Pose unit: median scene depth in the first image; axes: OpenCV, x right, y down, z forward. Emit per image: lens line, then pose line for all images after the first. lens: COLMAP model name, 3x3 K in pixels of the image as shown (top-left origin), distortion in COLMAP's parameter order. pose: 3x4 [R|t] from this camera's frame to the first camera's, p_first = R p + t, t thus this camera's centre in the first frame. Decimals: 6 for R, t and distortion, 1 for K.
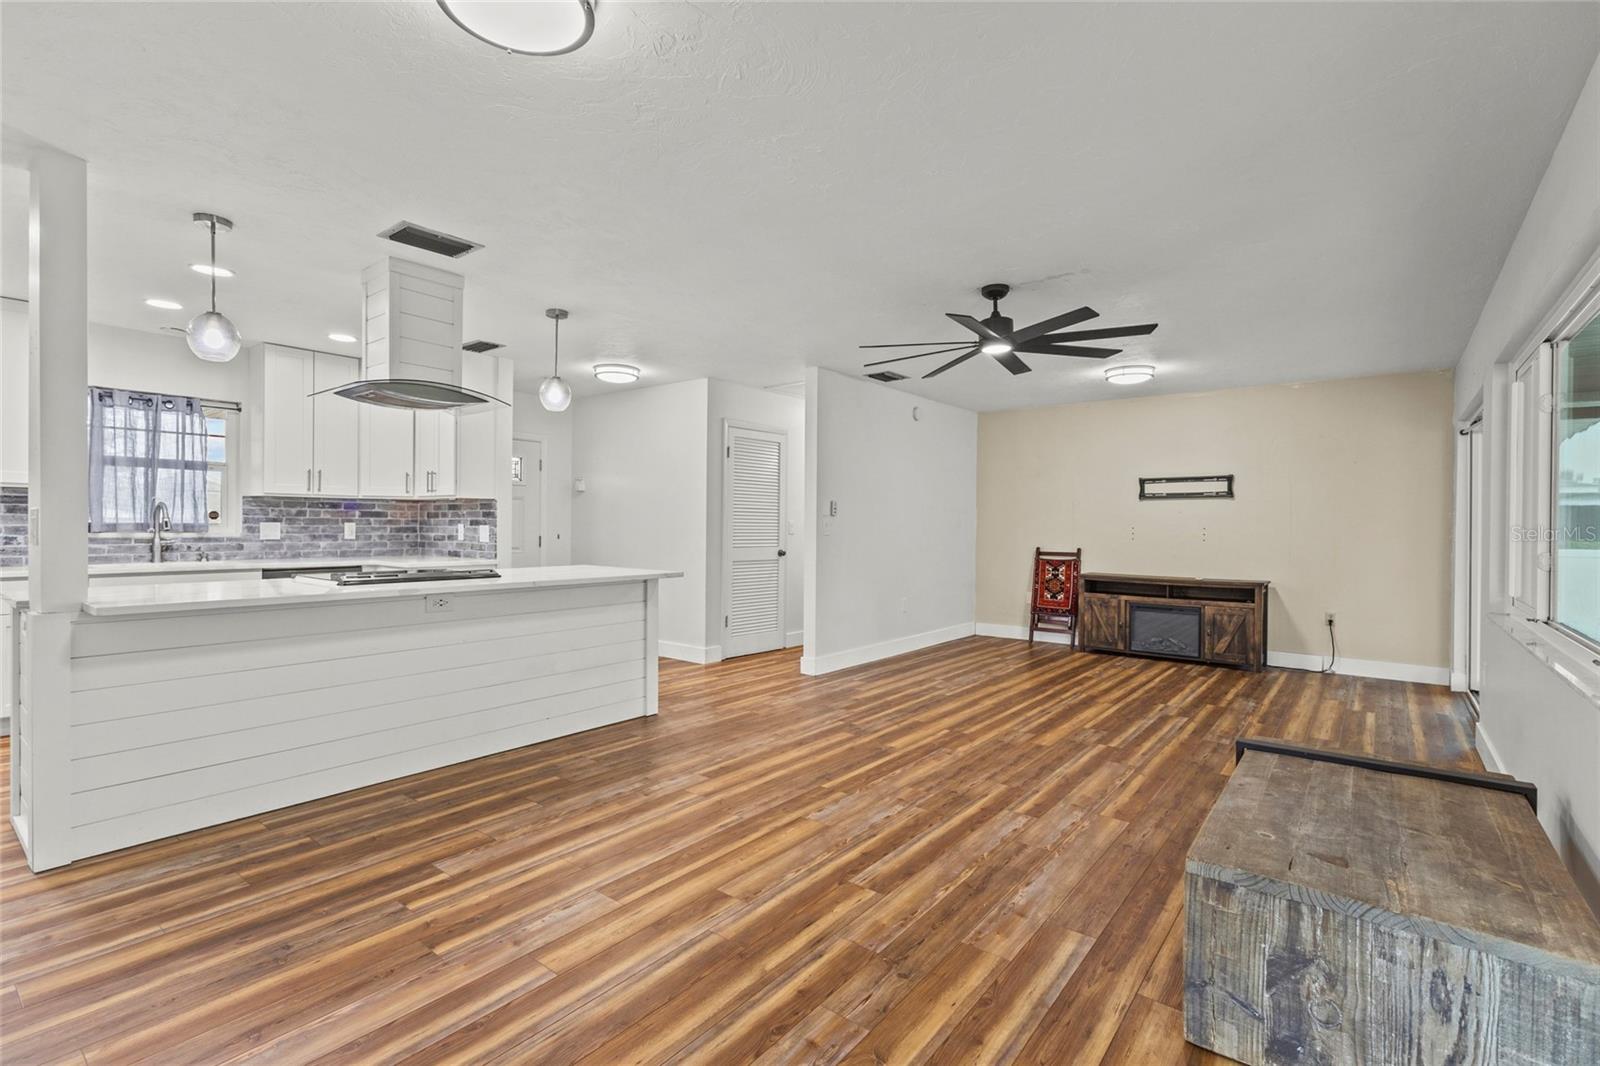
lens RADIAL K [[735.6, 0, 797.4], [0, 735.6, 529.1], [0, 0, 1]] dist [0.003324, 0.000861]
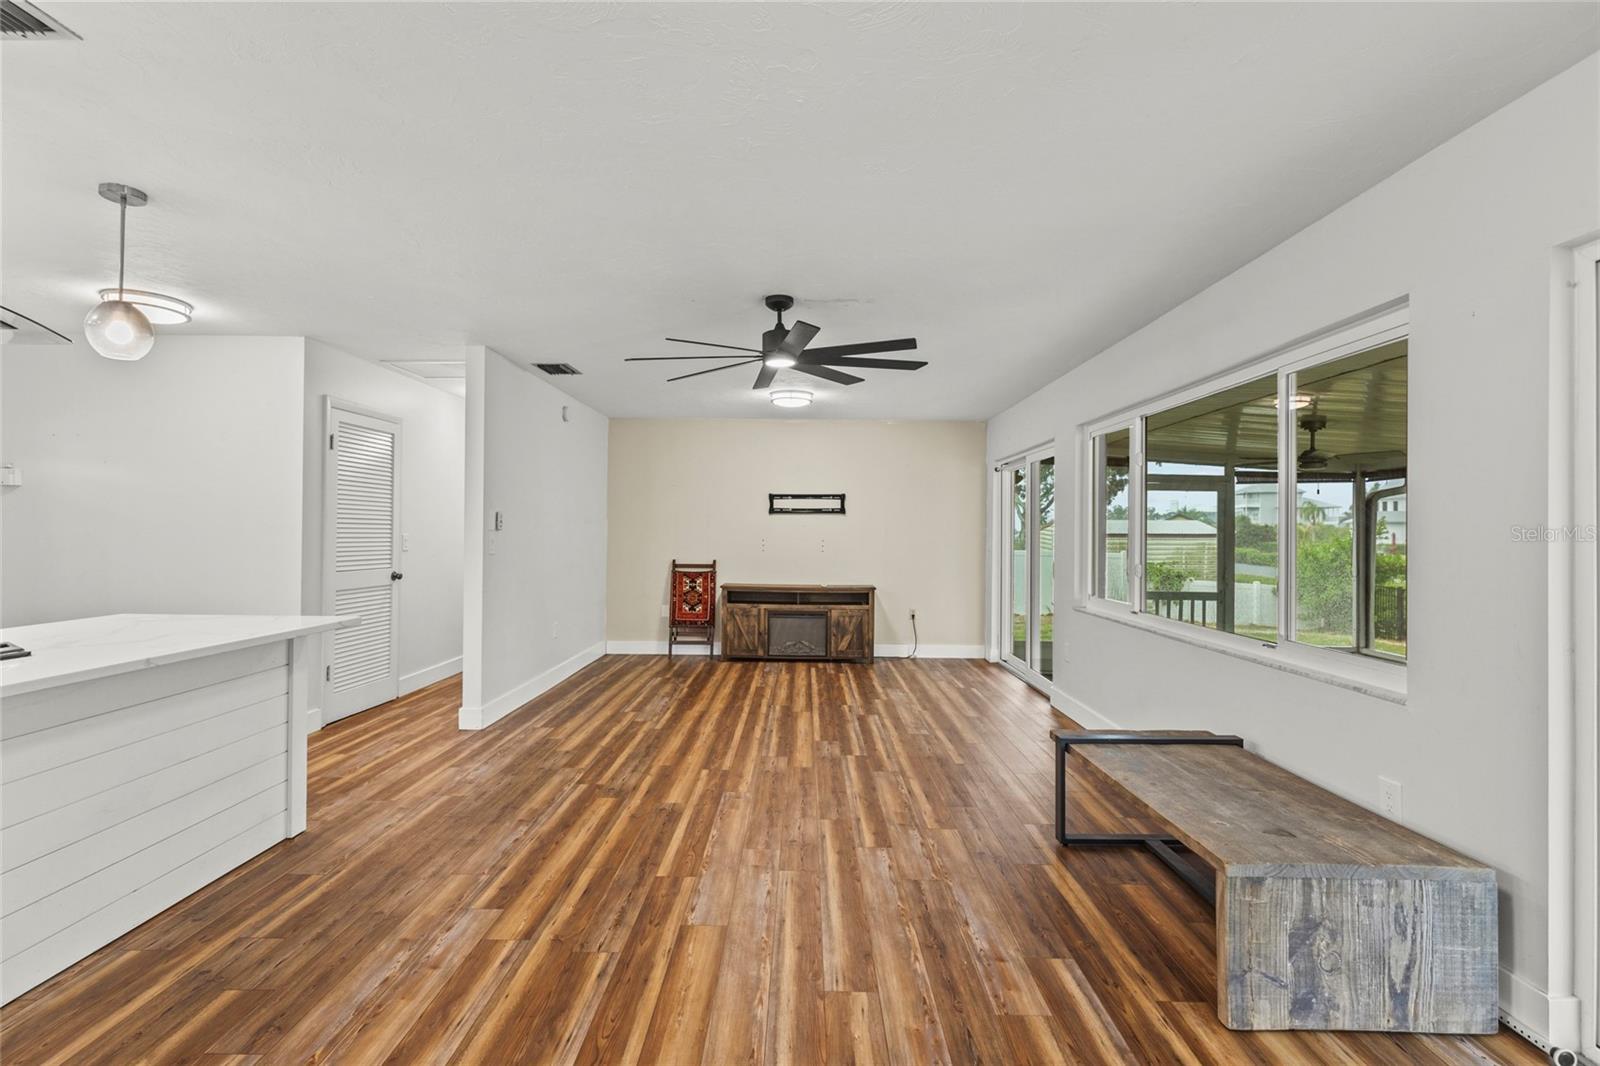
lens RADIAL K [[735.6, 0, 796.7], [0, 735.6, 530.2], [0, 0, 1]] dist [0.003324, 0.000861]
pose [[0.790494, 0.000086, 0.612469, -0.256004], [0.001619, 0.999996, -0.002229, -0.021359], [-0.612467, 0.002754, 0.790491, 0.199616]]
